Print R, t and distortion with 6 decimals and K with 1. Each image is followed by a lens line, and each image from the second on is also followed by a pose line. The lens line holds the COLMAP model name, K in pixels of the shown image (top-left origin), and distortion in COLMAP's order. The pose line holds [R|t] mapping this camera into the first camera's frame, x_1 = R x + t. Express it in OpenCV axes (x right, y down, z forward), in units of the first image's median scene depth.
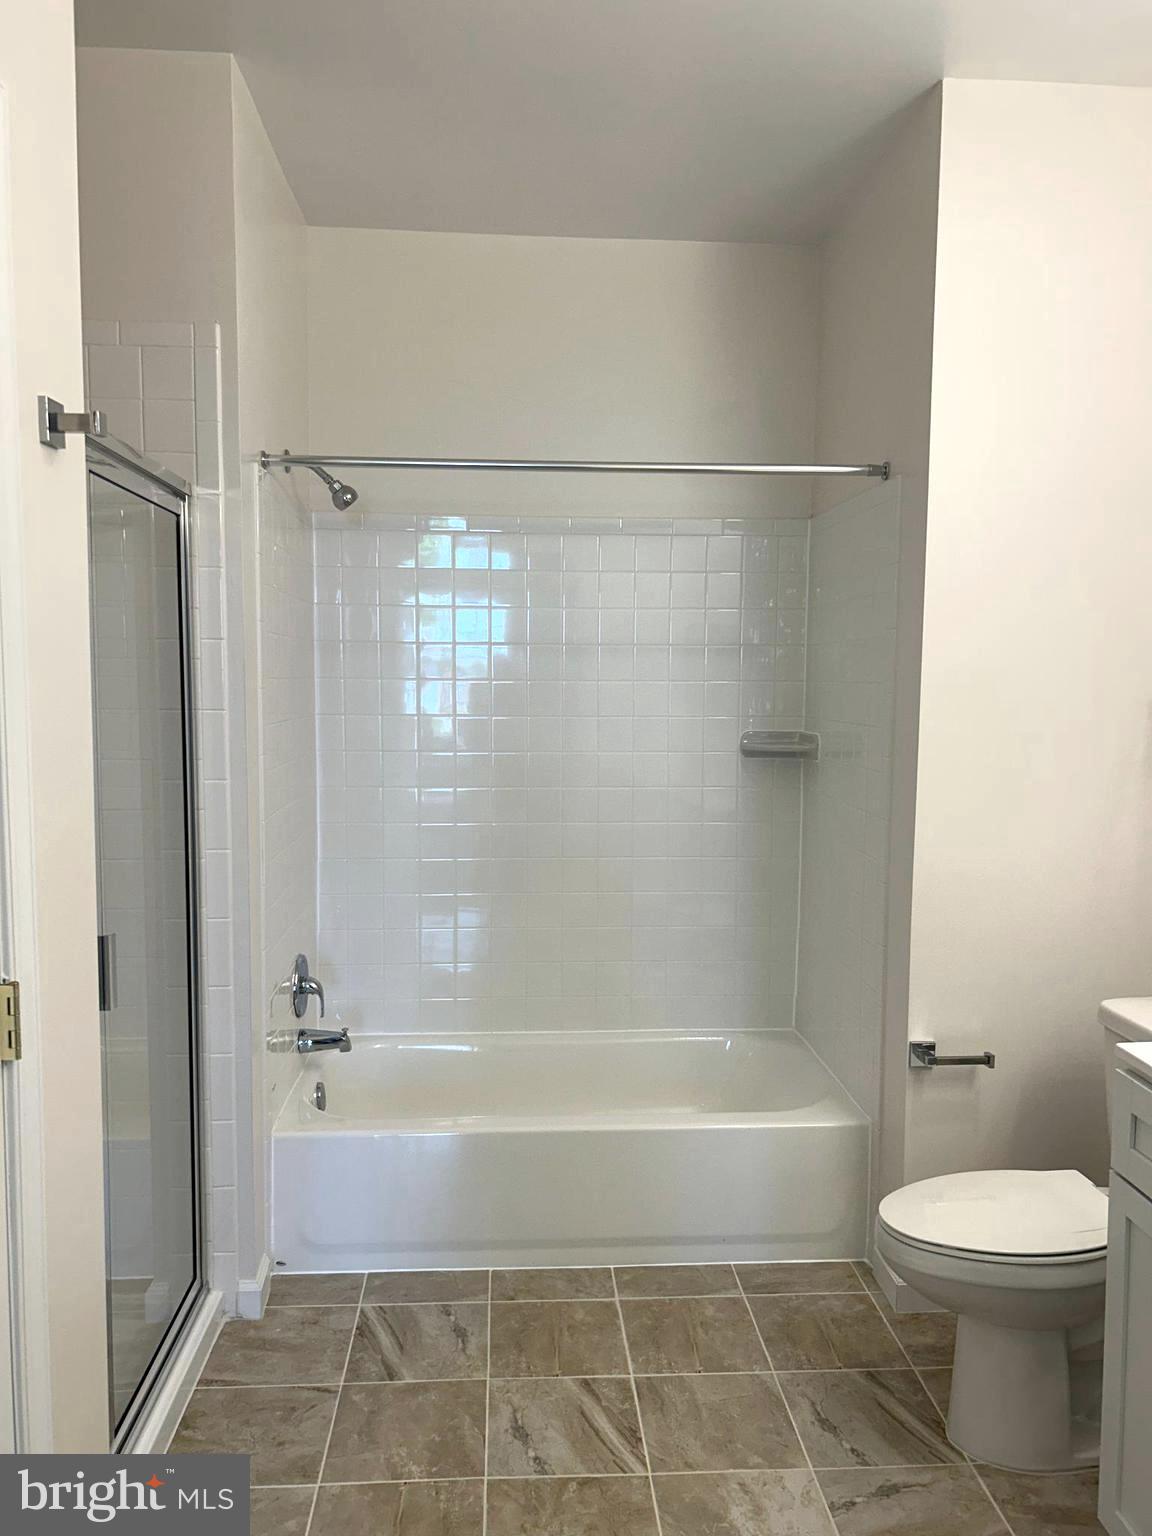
lens RADIAL K [[1174.7, 0, 573.3], [0, 1174.7, 775.3], [0, 0, 1]] dist [0.040548, -0.046710]
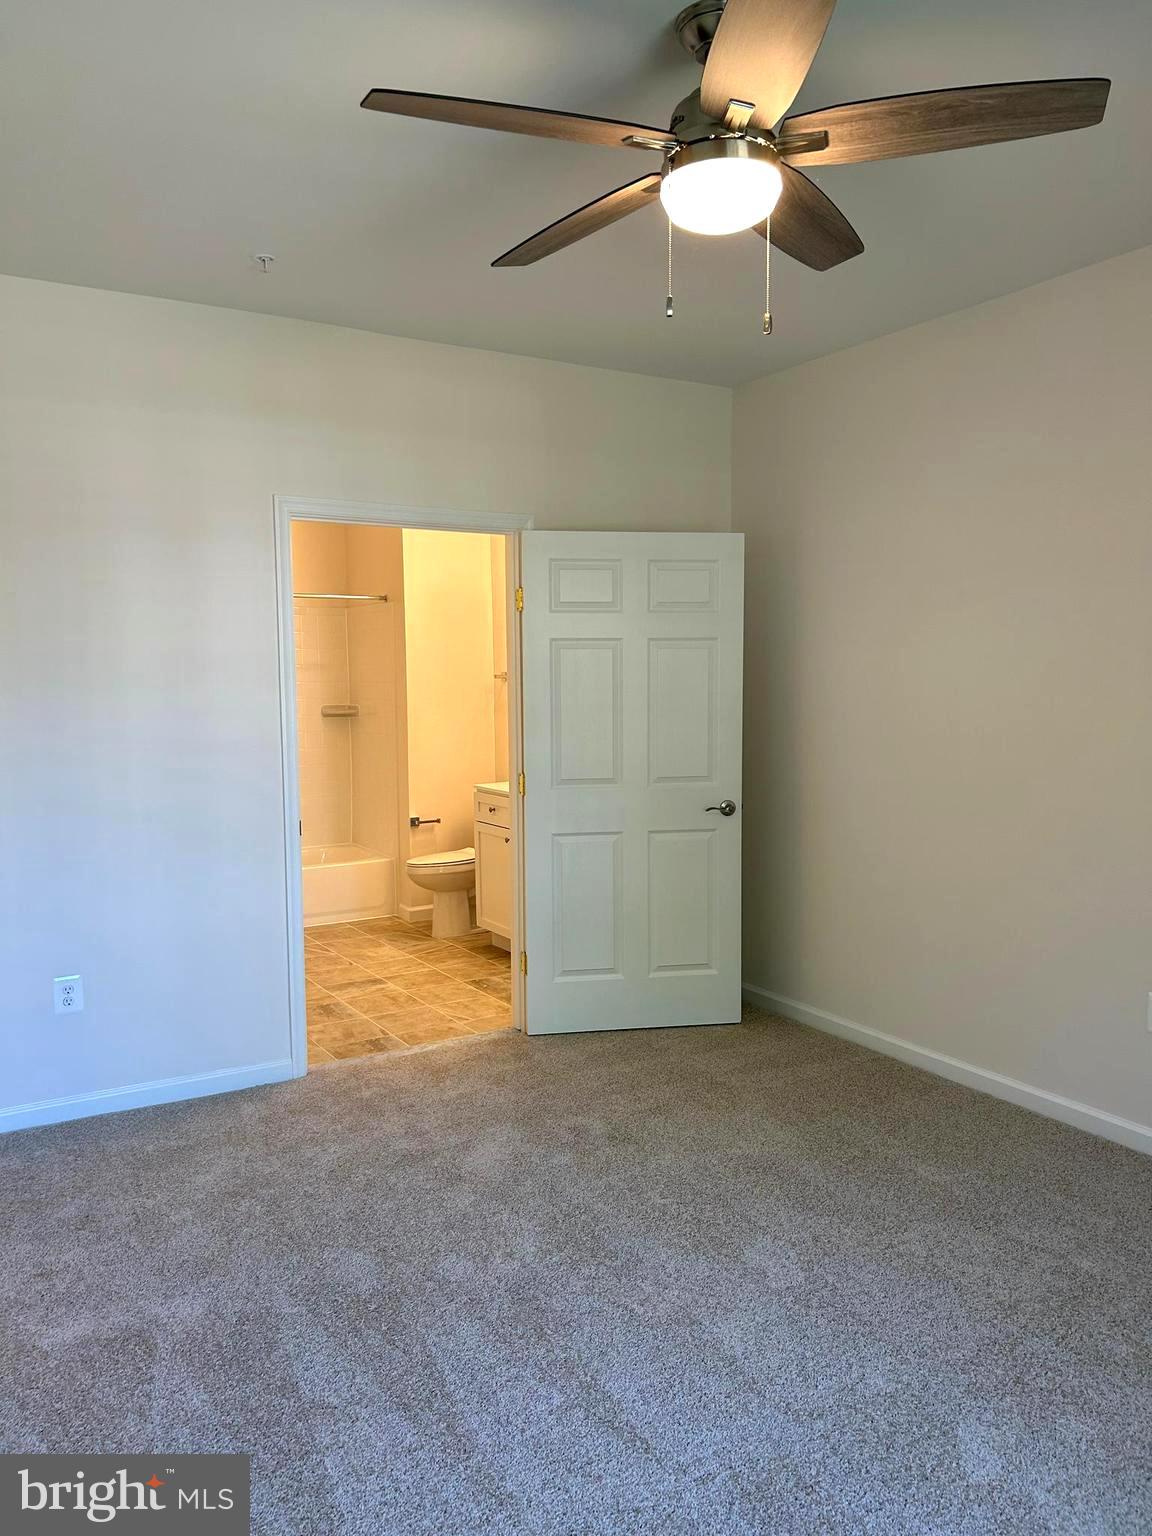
lens RADIAL K [[1174.7, 0, 579.3], [0, 1174.7, 764.8], [0, 0, 1]] dist [0.040548, -0.046710]
pose [[0.891397, -0.058008, 0.449496, -0.484012], [0.056900, 0.998252, 0.015989, 0.074926], [-0.449638, 0.011324, 0.893139, -1.334416]]
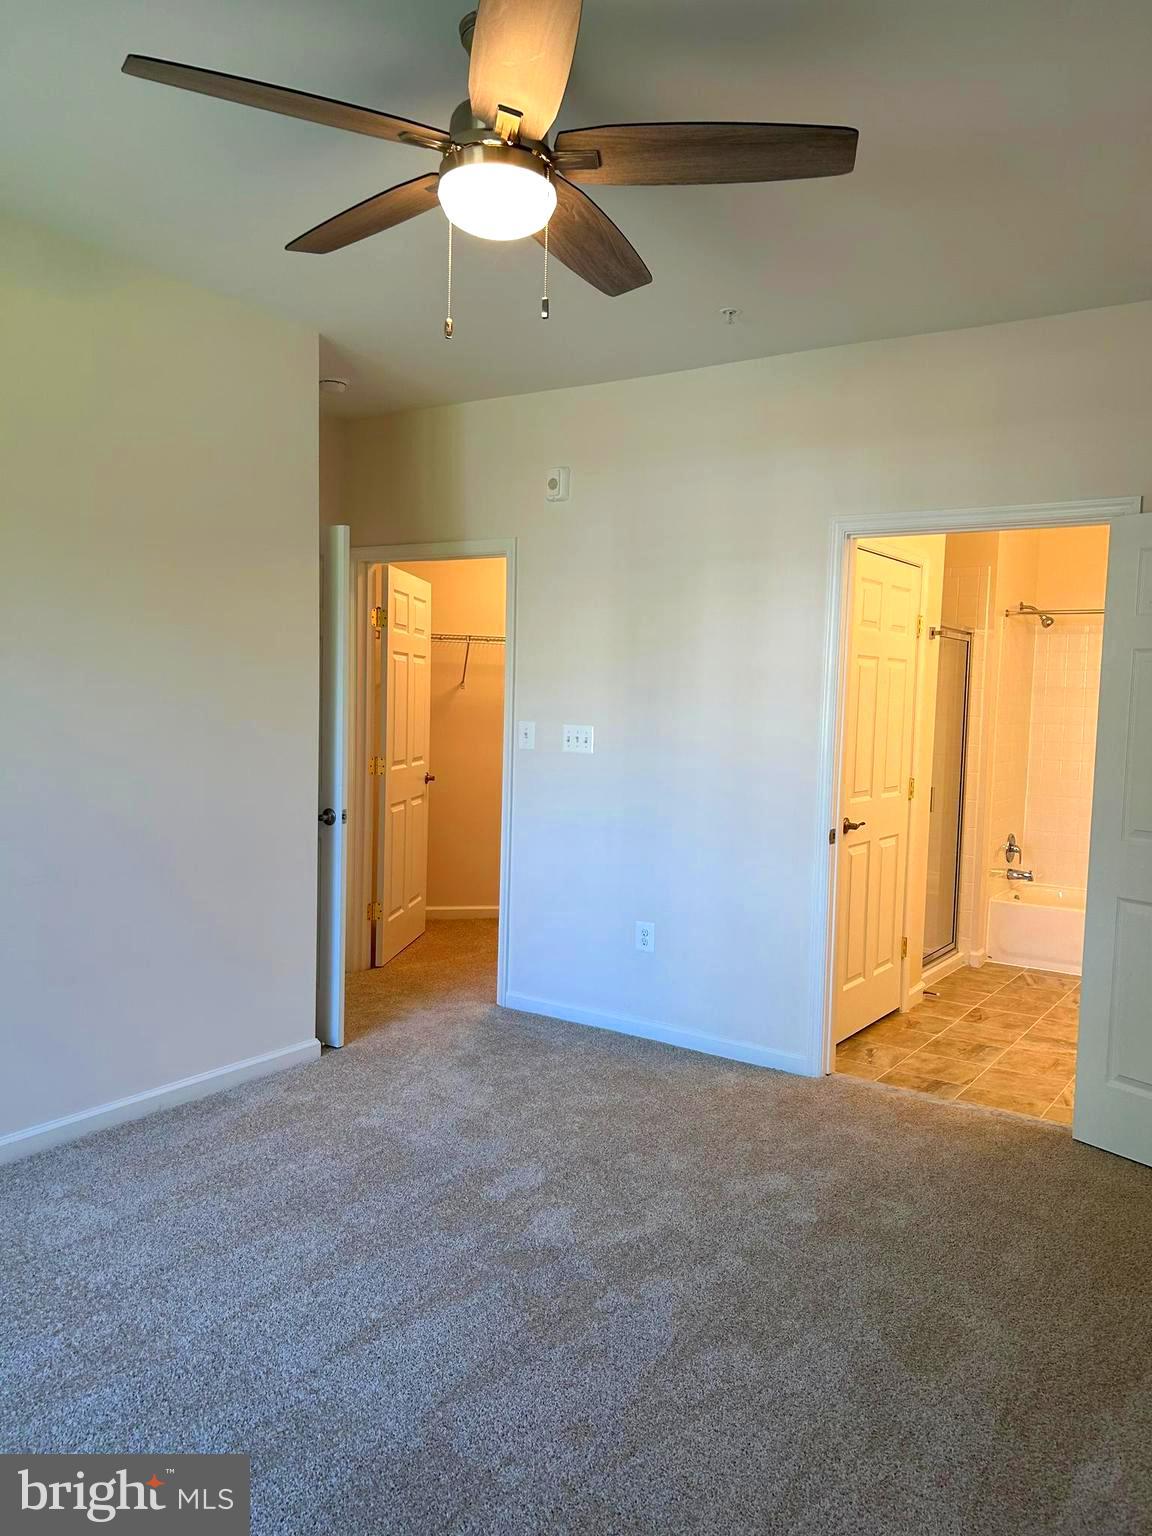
lens RADIAL K [[1174.7, 0, 571.1], [0, 1174.7, 772.2], [0, 0, 1]] dist [0.040548, -0.046710]
pose [[0.795676, 0.059351, -0.602808, 0.443527], [-0.070279, 0.997513, 0.005448, 0.089362], [0.601632, 0.038029, 0.797868, -1.272280]]
